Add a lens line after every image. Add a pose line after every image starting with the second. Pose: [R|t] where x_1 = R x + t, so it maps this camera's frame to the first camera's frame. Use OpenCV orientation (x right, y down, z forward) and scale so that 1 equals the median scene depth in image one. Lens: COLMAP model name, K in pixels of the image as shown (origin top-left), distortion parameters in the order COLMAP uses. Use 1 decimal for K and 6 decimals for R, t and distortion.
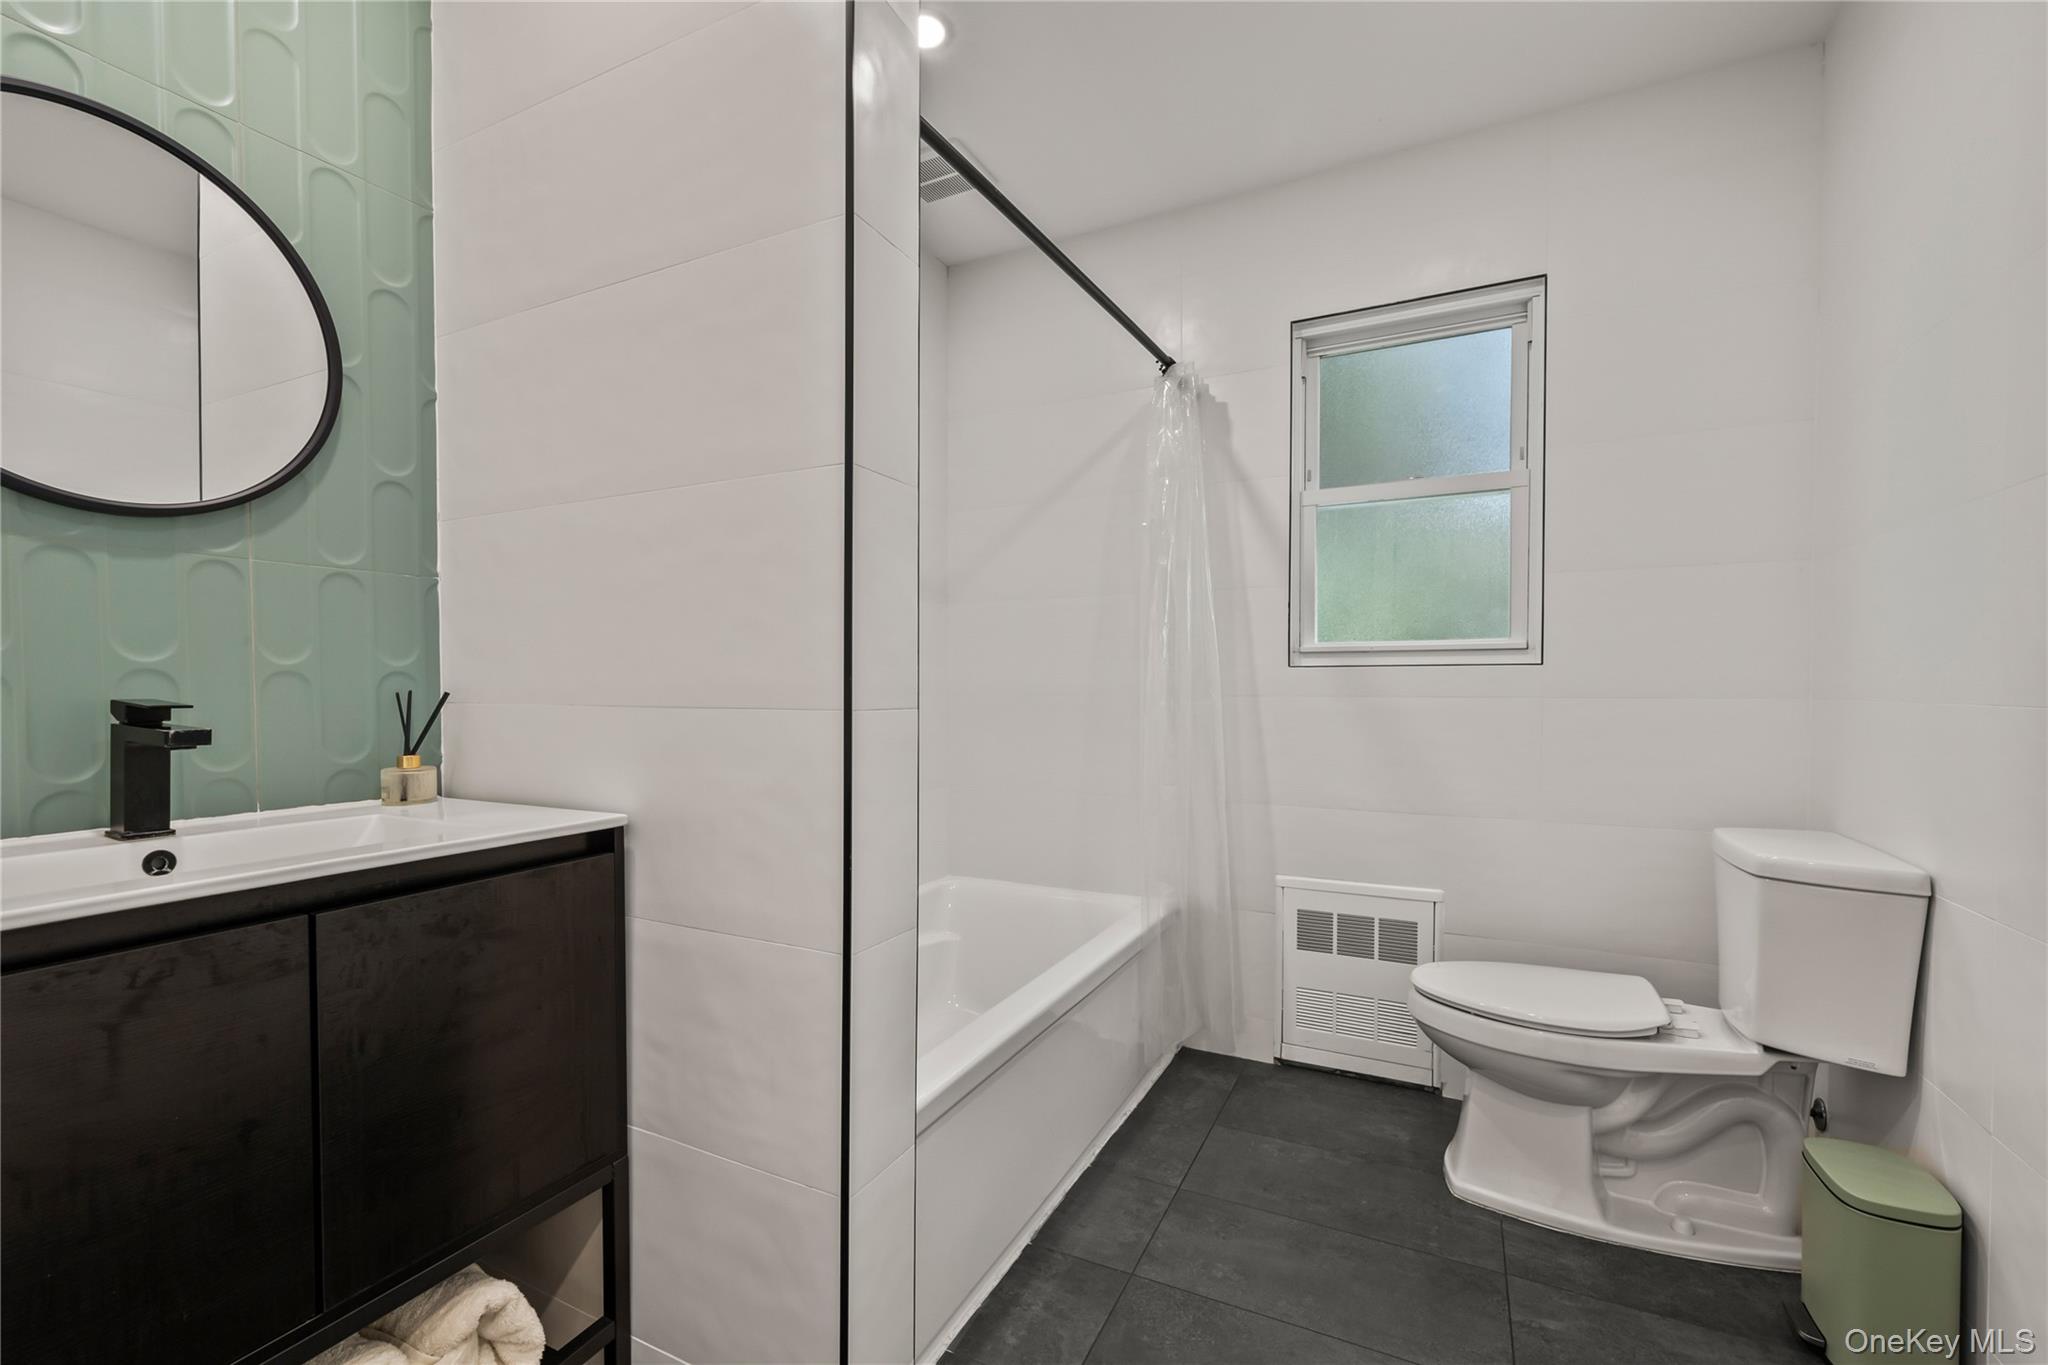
lens RADIAL K [[874.0, 0, 1024.9], [0, 874.0, 689.3], [0, 0, 1]] dist [0.000886, -0.000422]
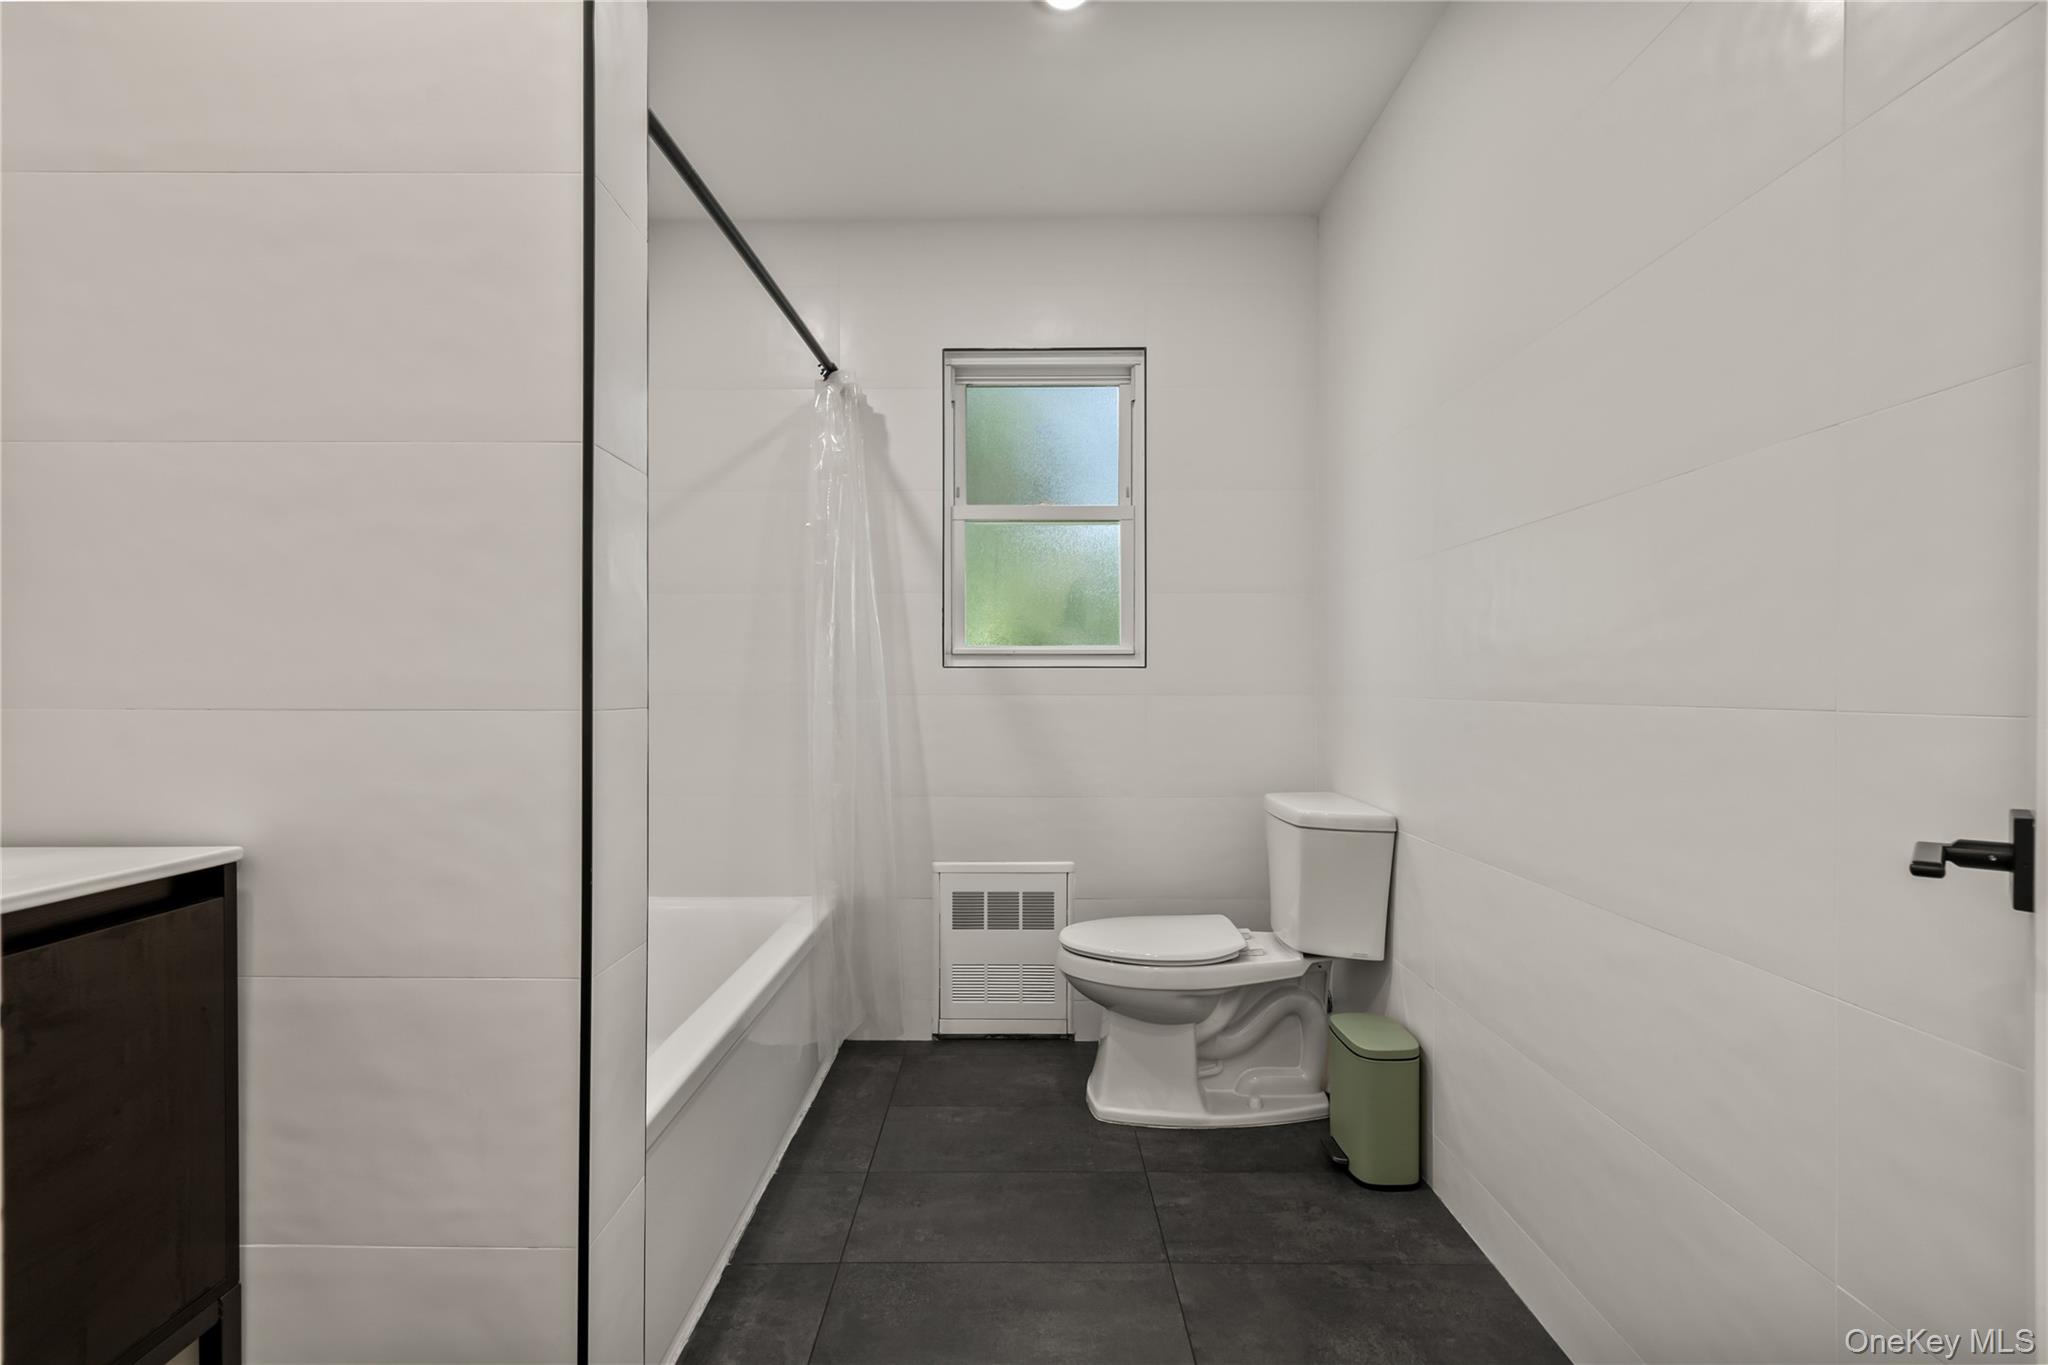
lens RADIAL K [[874.0, 0, 1028.4], [0, 874.0, 676.4], [0, 0, 1]] dist [0.000886, -0.000422]
pose [[0.895048, 0.004442, 0.445949, -0.125472], [0.002613, 0.999881, -0.015205, 0.002676], [-0.445963, 0.014775, 0.894929, -0.016500]]
